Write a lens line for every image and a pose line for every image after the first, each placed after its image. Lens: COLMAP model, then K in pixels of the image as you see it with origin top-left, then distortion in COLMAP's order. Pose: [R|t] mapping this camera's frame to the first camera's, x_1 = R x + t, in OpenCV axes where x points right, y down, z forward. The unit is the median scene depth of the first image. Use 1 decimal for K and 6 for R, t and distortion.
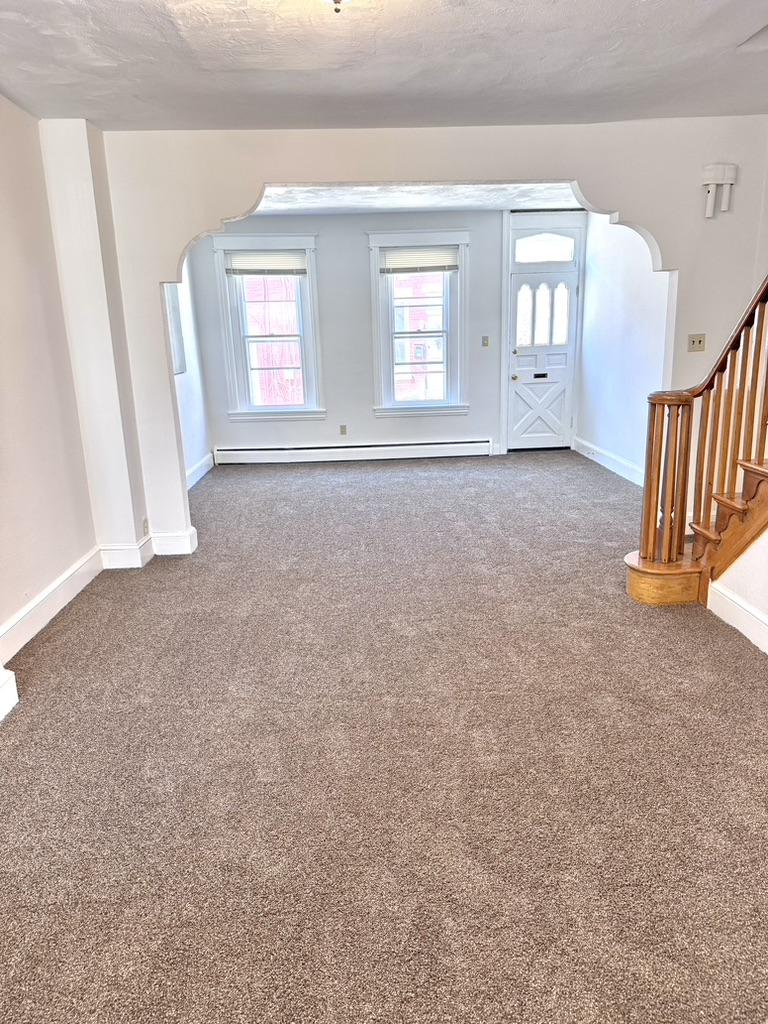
lens RADIAL K [[727.5, 0, 383.2], [0, 727.5, 522.6], [0, 0, 1]] dist [0.163880, -0.298635]
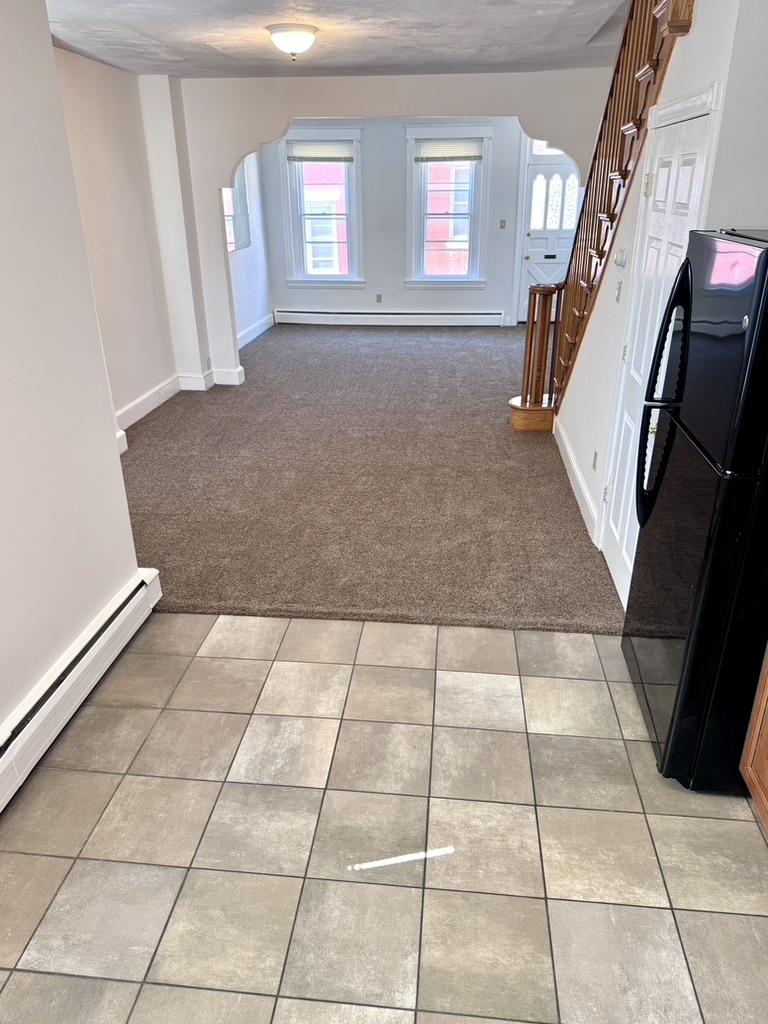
lens RADIAL K [[727.5, 0, 383.2], [0, 727.5, 522.6], [0, 0, 1]] dist [0.163880, -0.298635]
pose [[0.989913, 0.079222, -0.117454, 0.133653], [-0.057561, 0.982433, 0.177519, 0.021814], [0.129454, -0.168967, 0.977083, -0.271520]]
